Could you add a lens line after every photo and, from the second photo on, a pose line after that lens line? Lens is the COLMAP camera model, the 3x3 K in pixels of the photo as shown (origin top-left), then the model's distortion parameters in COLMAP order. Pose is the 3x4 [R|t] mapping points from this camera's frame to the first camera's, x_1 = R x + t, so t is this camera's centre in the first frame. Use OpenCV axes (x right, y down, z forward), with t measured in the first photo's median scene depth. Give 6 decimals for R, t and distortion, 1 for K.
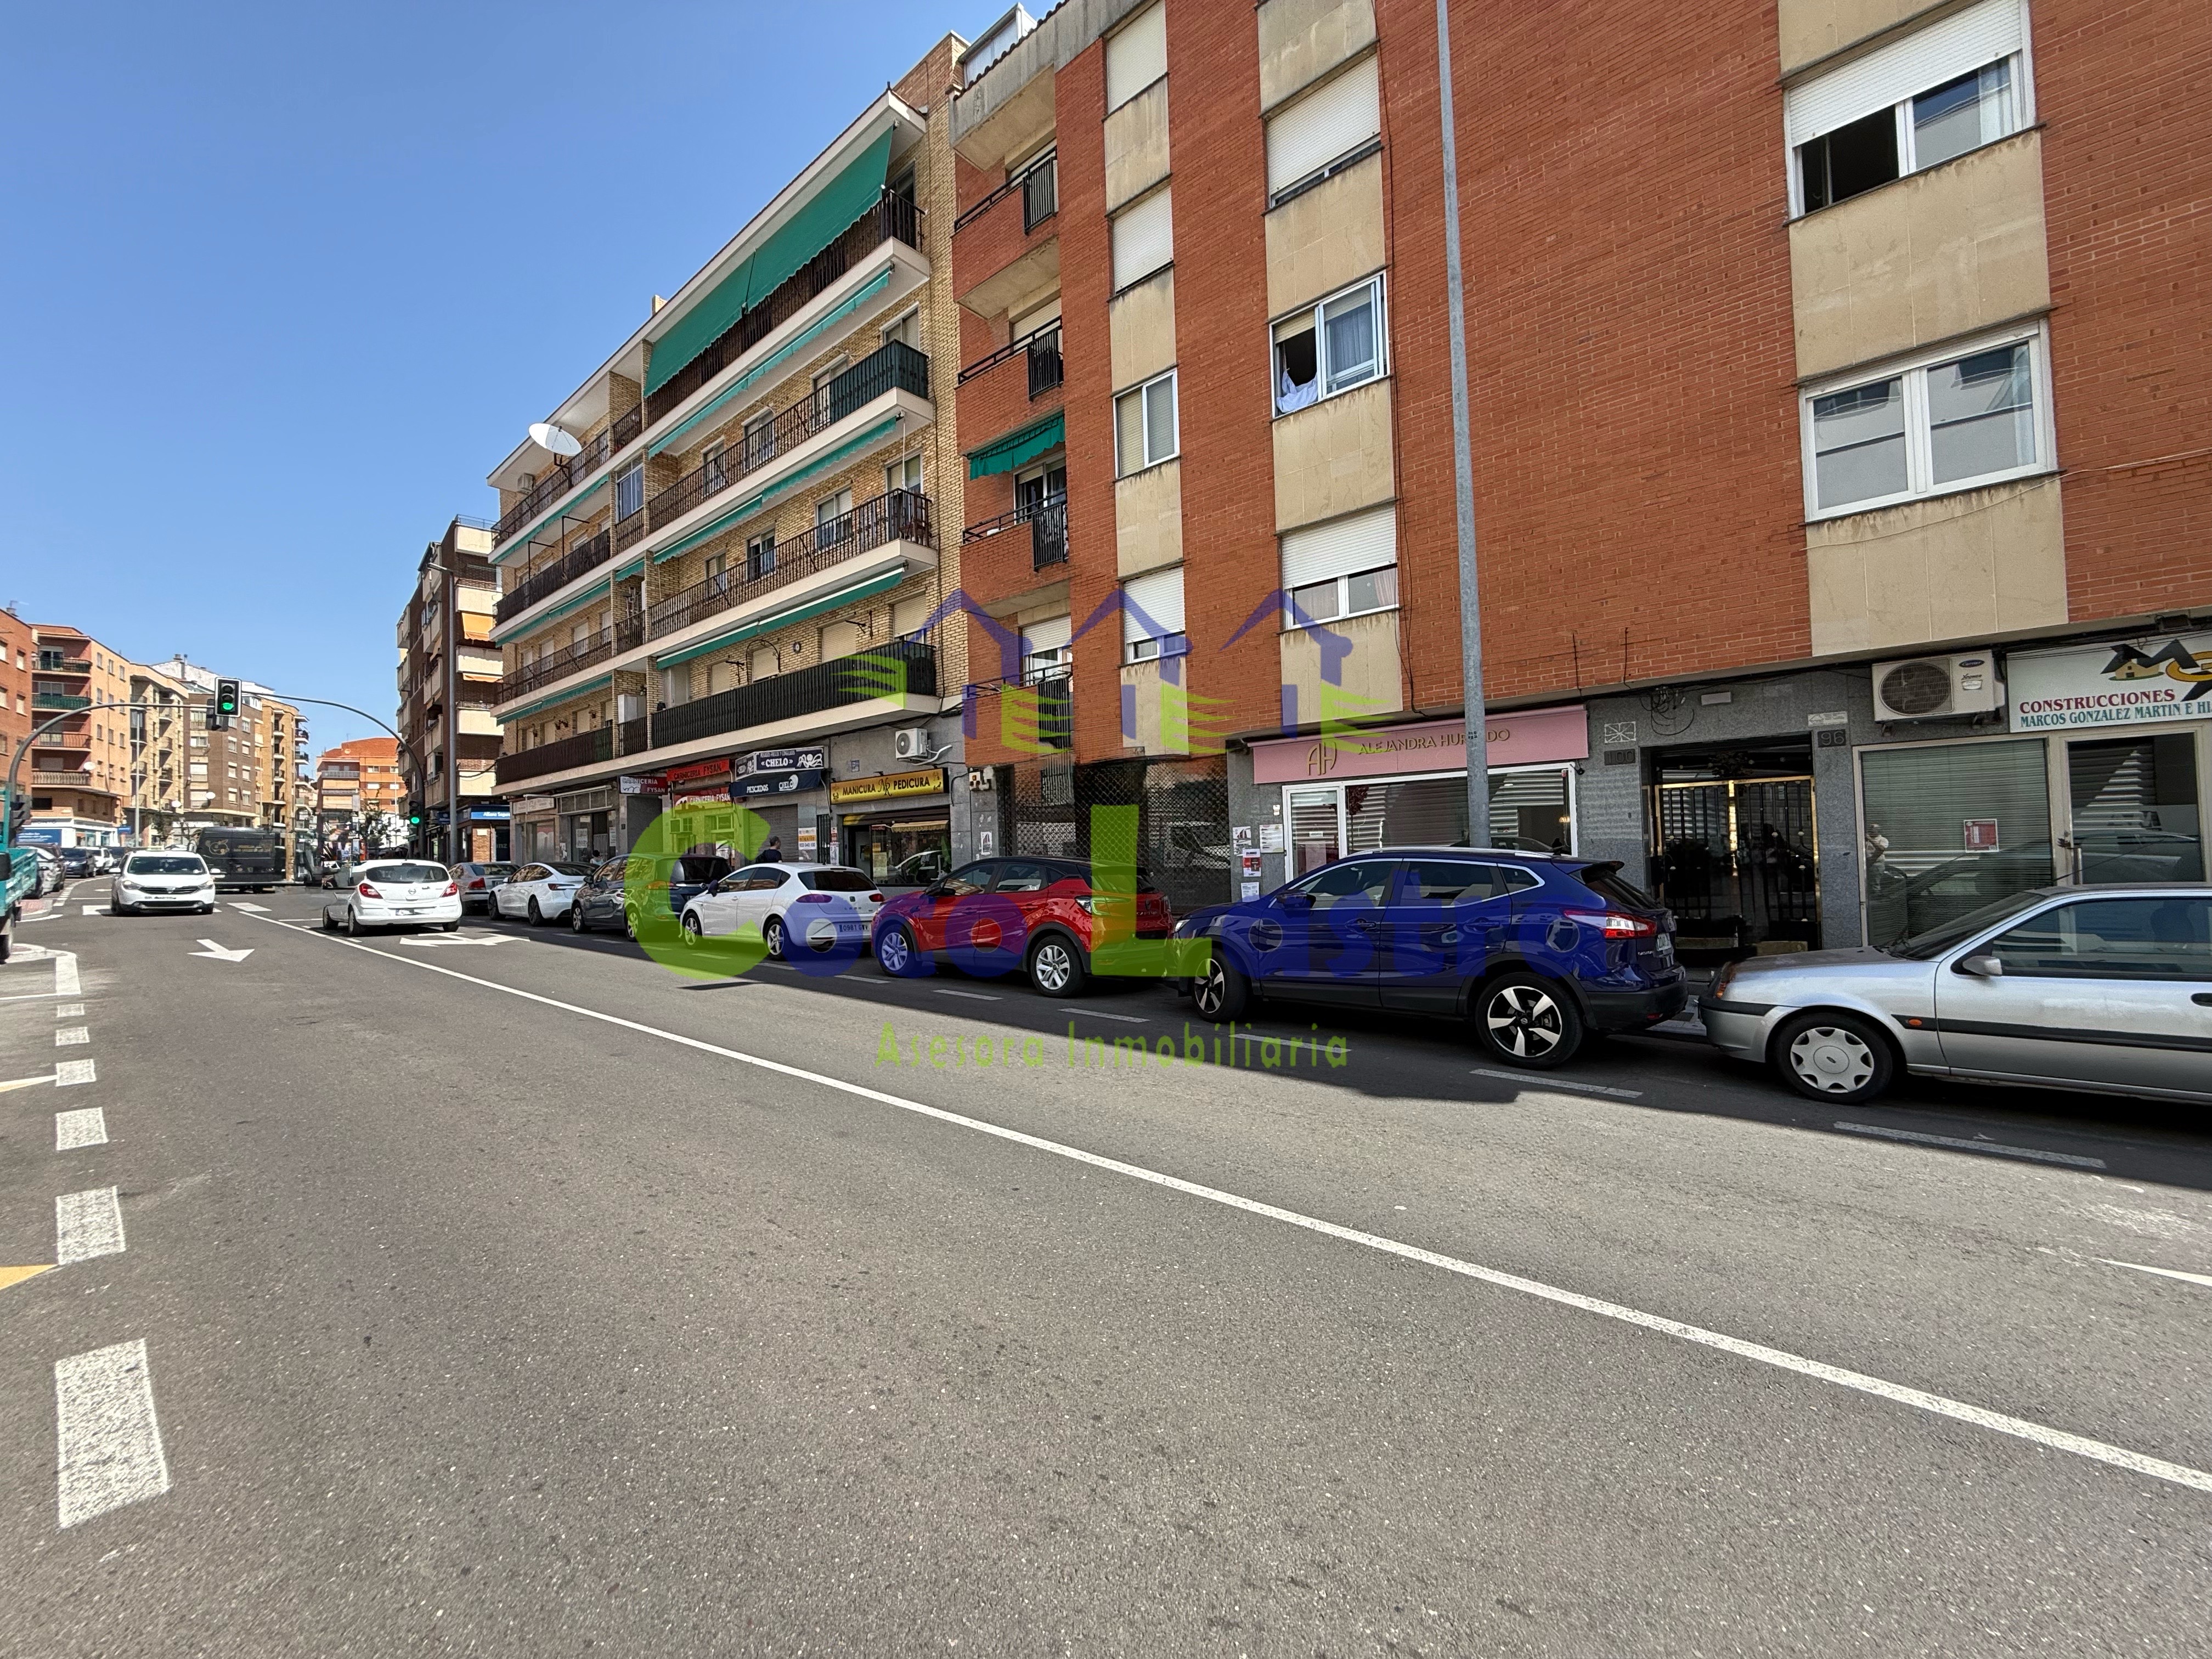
lens RADIAL K [[880.1, 0, 1097.4], [0, 880.1, 832.6], [0, 0, 1]] dist [-0.000116, -0.000176]
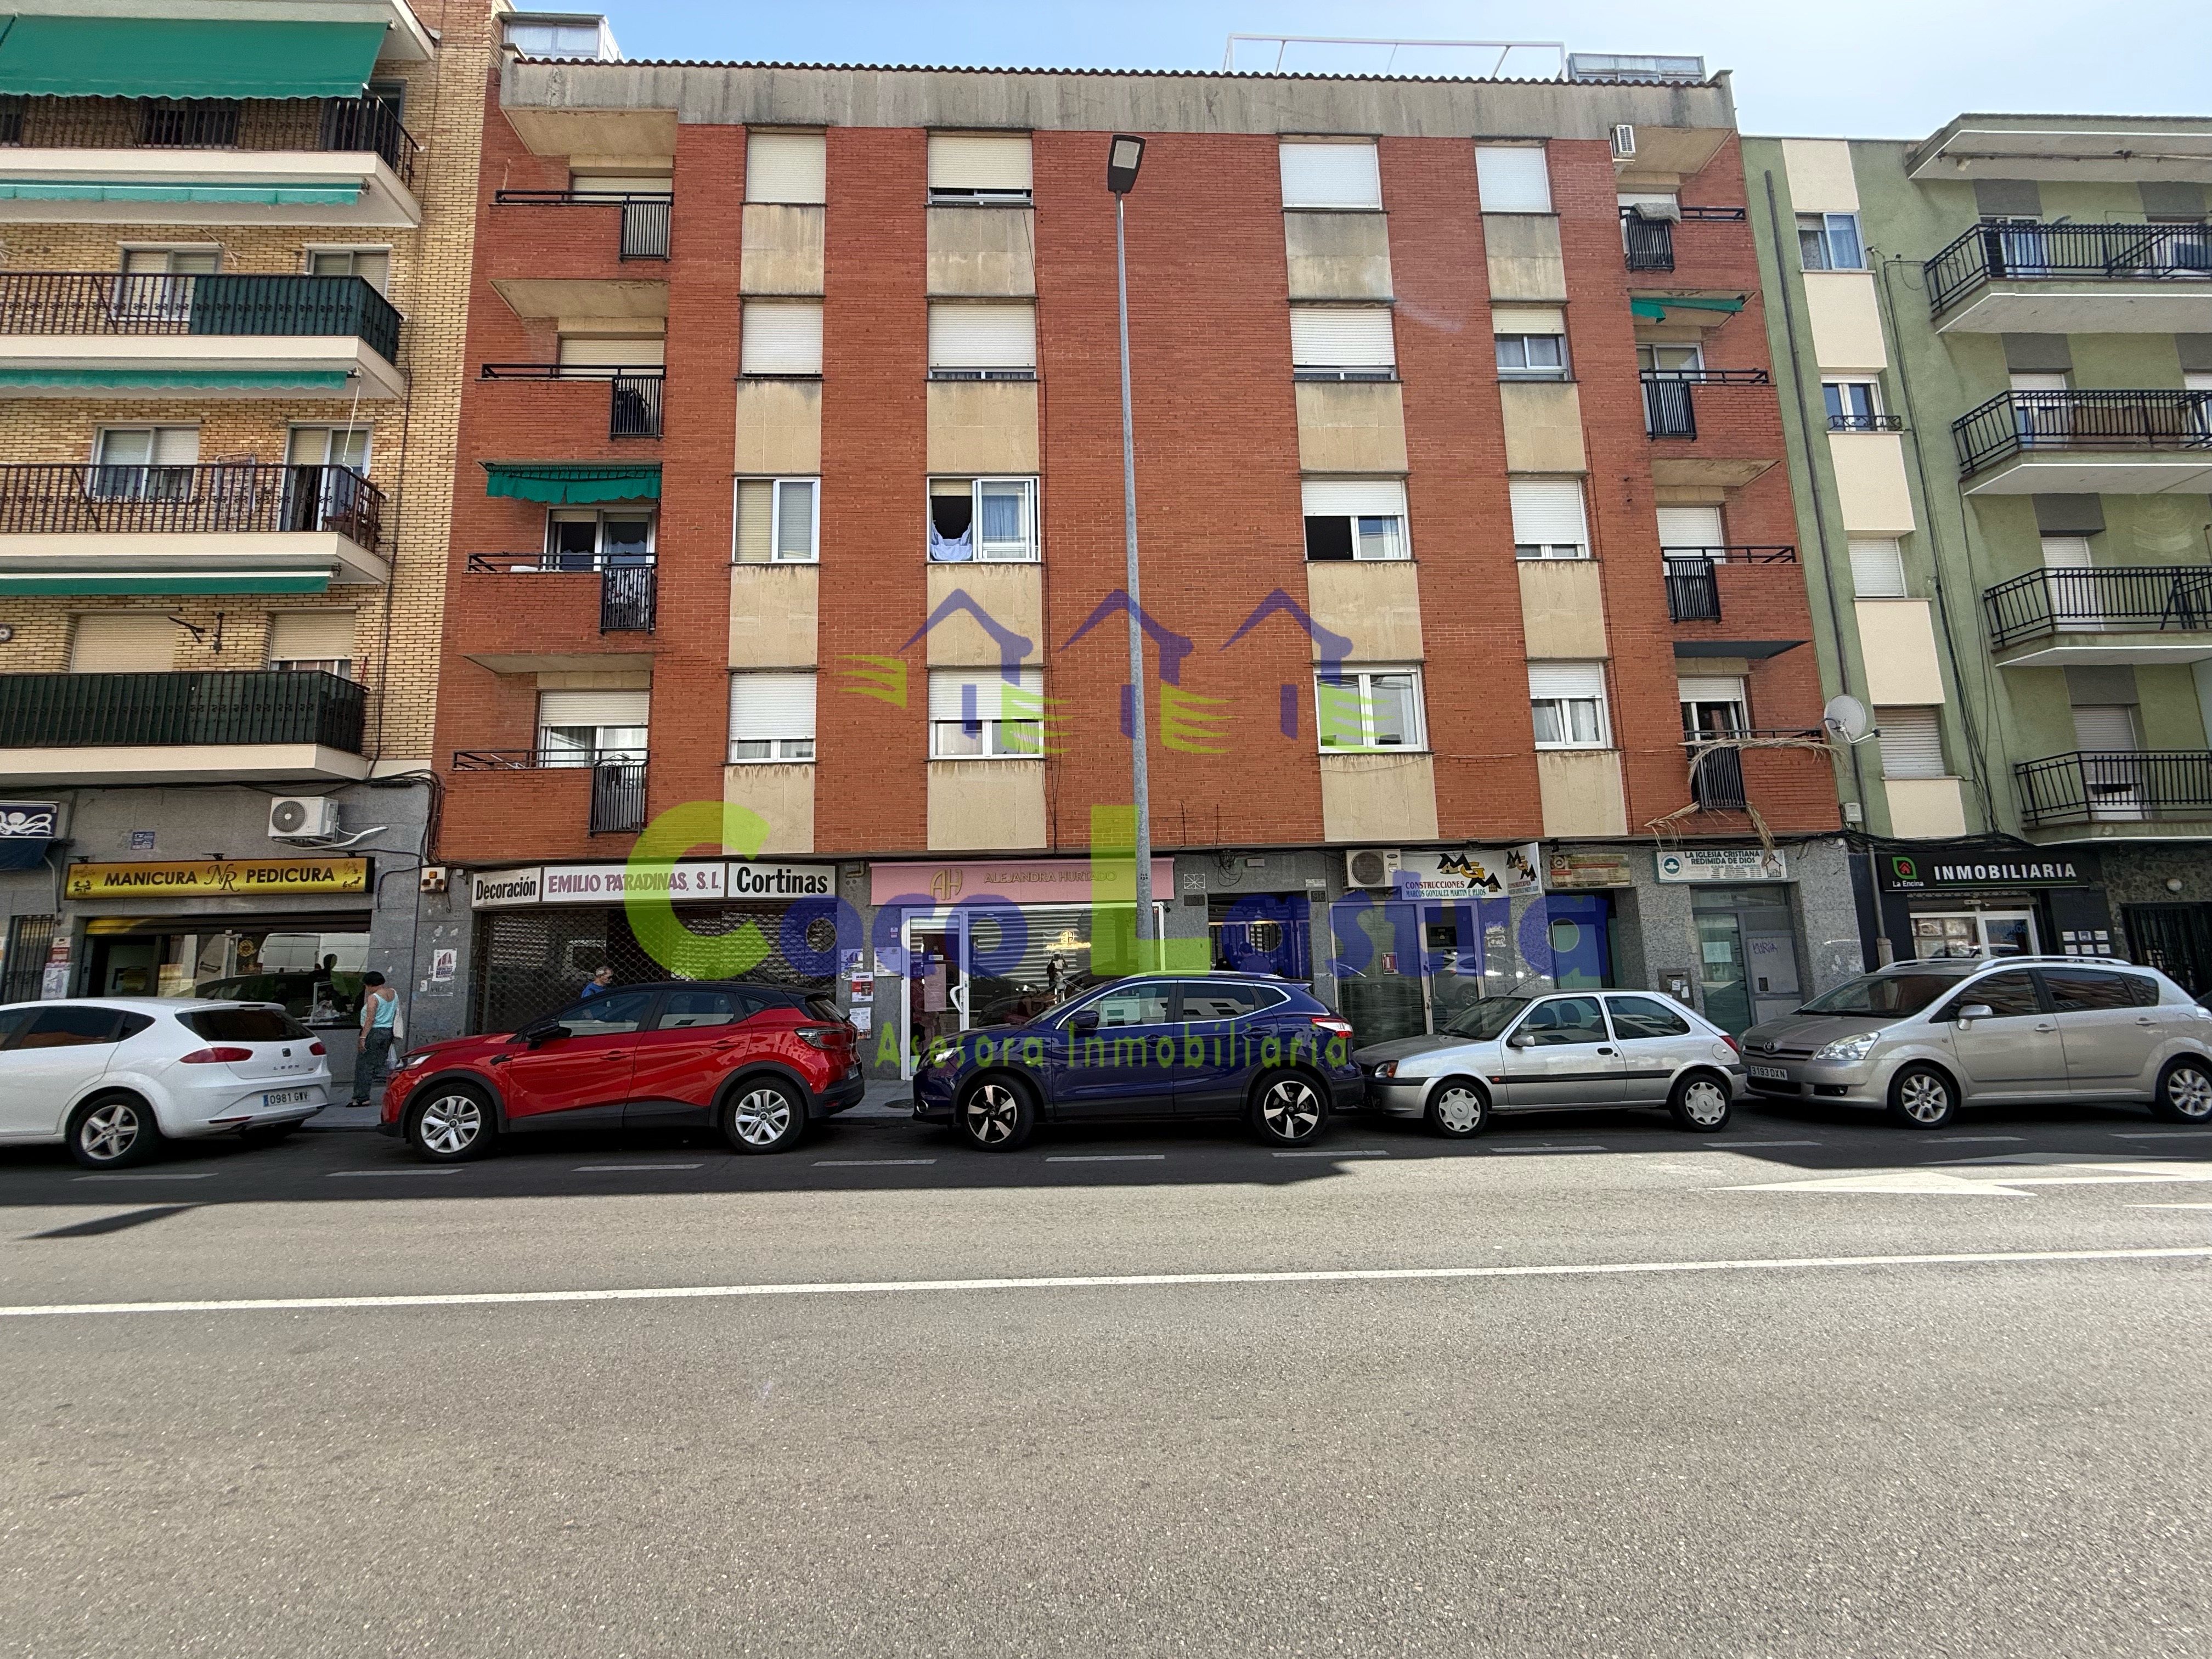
lens RADIAL K [[880.1, 0, 1097.4], [0, 880.1, 832.6], [0, 0, 1]] dist [-0.000116, -0.000176]
pose [[0.728804, 0.105218, 0.676590, -0.309739], [-0.010796, 0.989766, -0.142292, 0.001377], [-0.684637, 0.096398, 0.722481, 0.117038]]
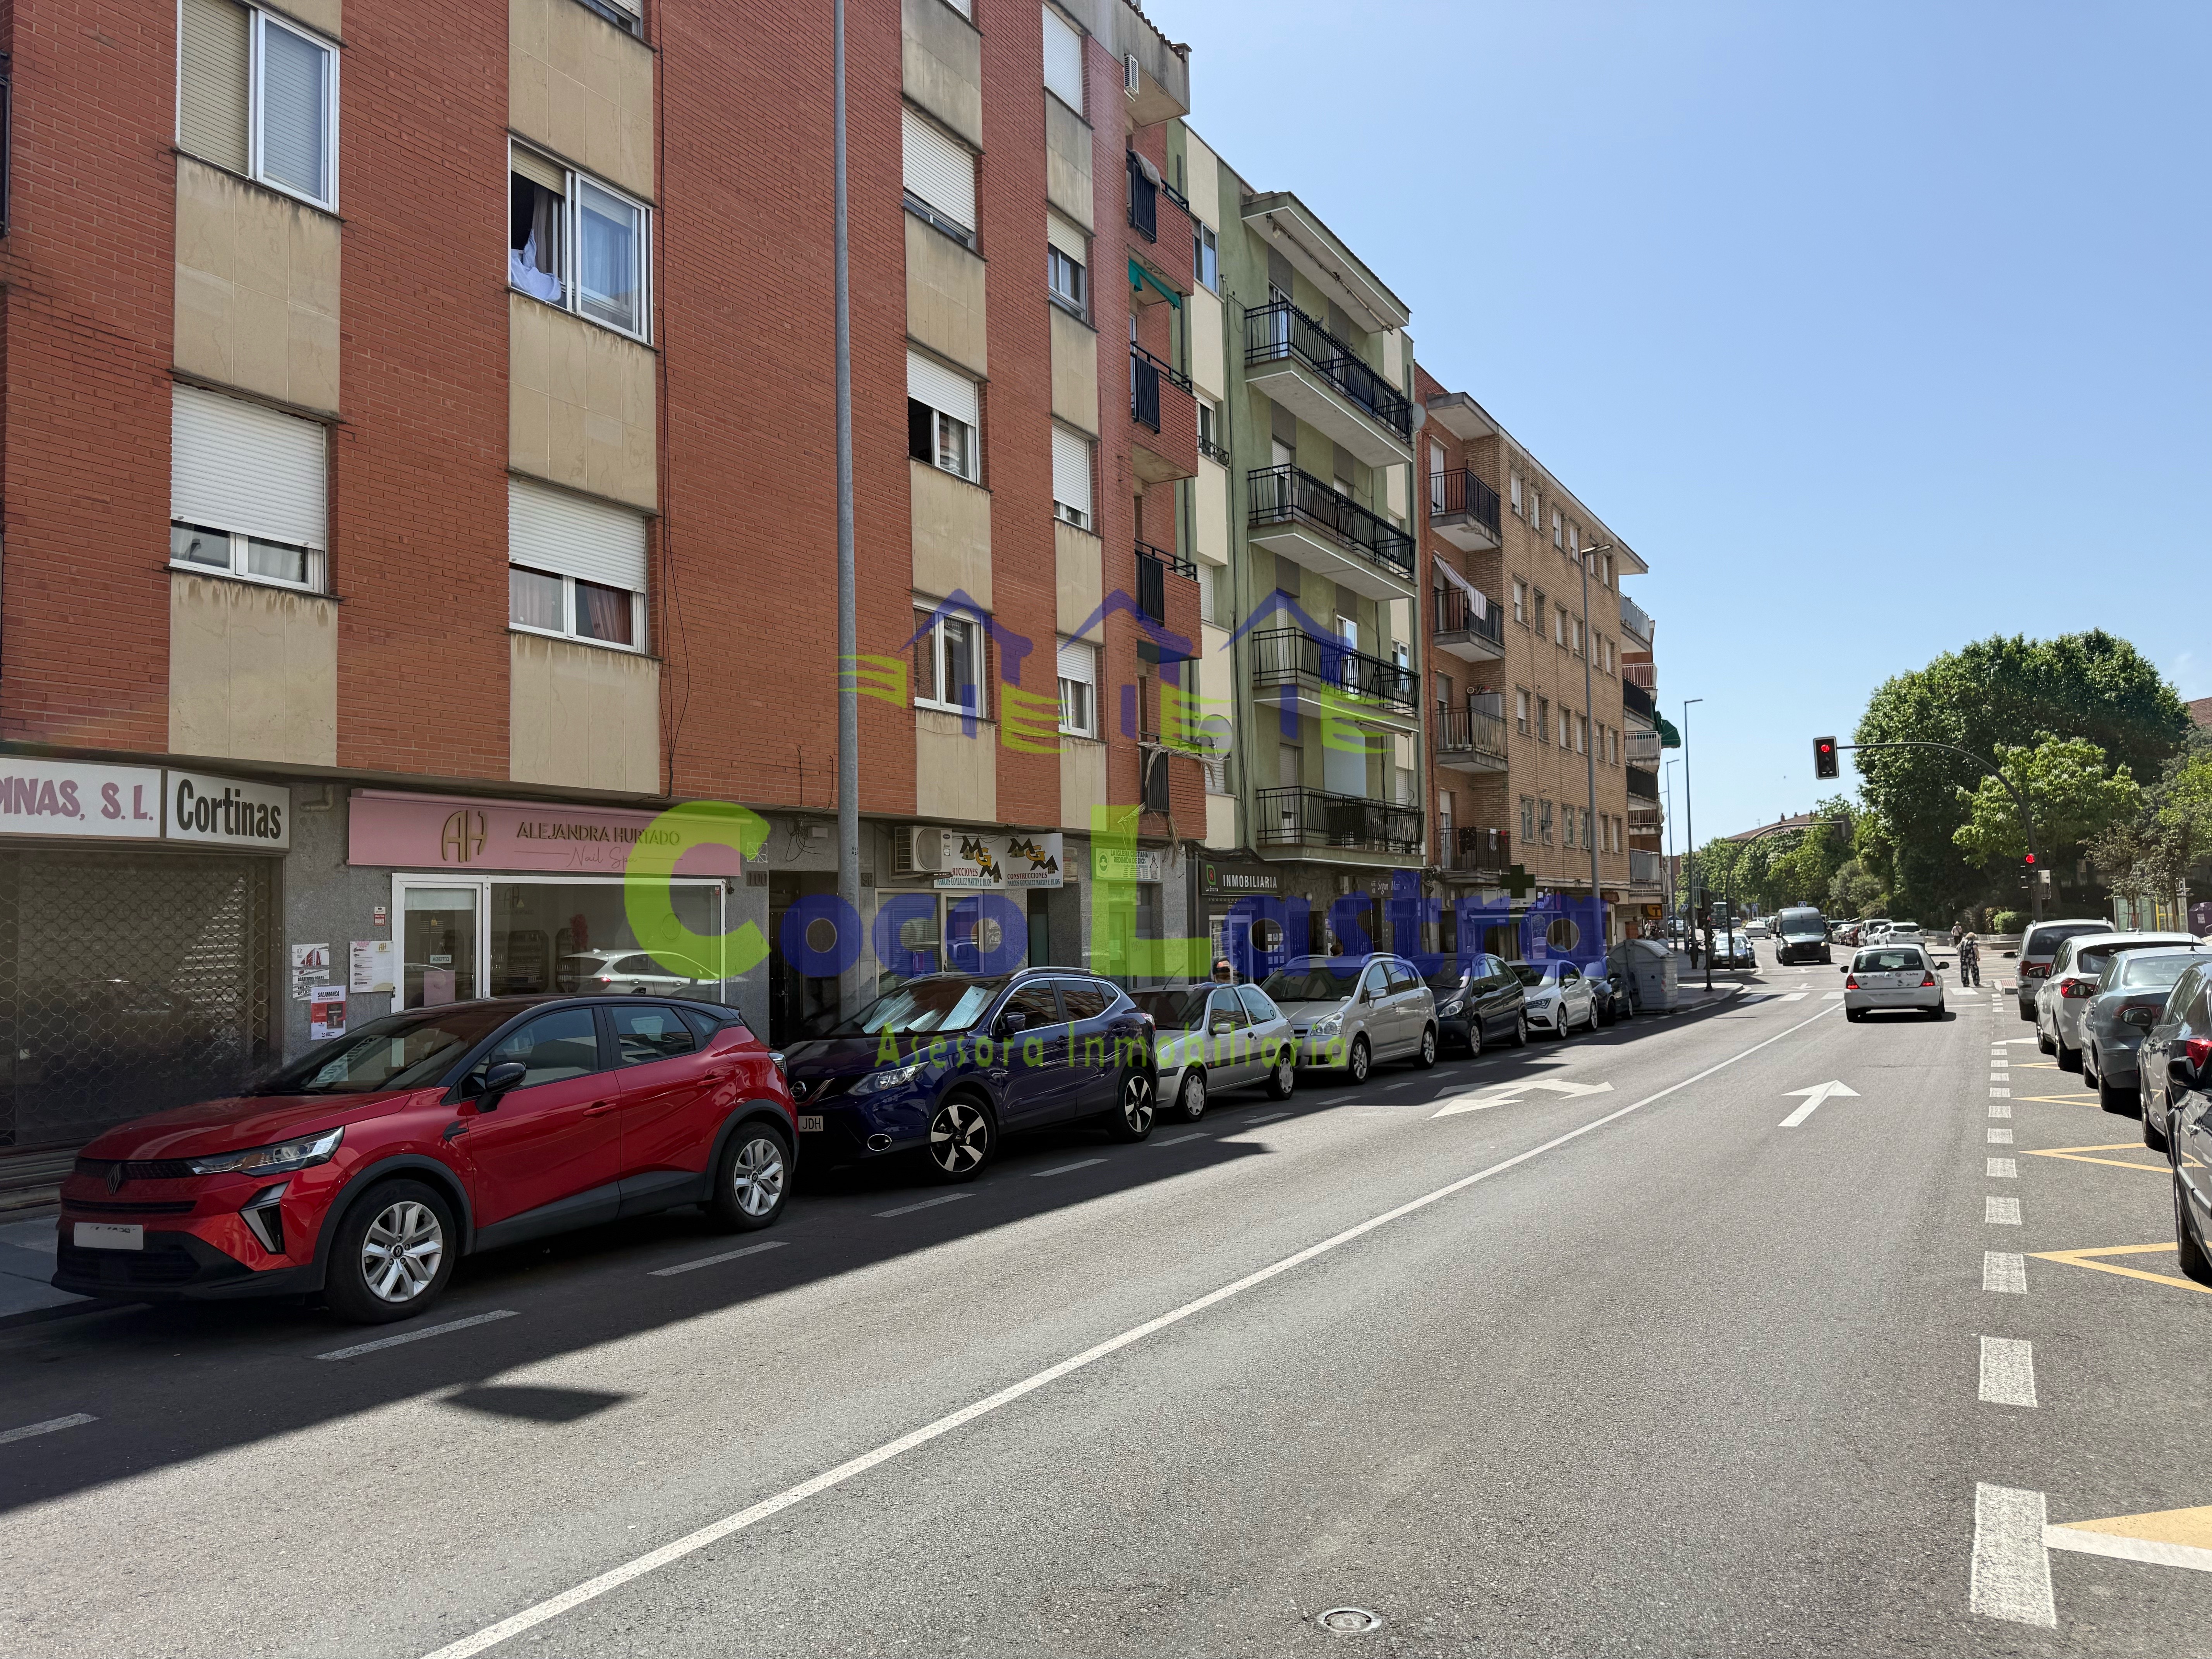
lens RADIAL K [[1535.4, 0, 1103.5], [0, 1535.4, 839.9], [0, 0, 1]] dist [0.111224, -0.154659]
pose [[-0.182051, 0.087293, 0.979407, -0.851393], [0.003143, 0.996098, -0.088197, 0.015687], [-0.983284, -0.012978, -0.181615, 0.725917]]
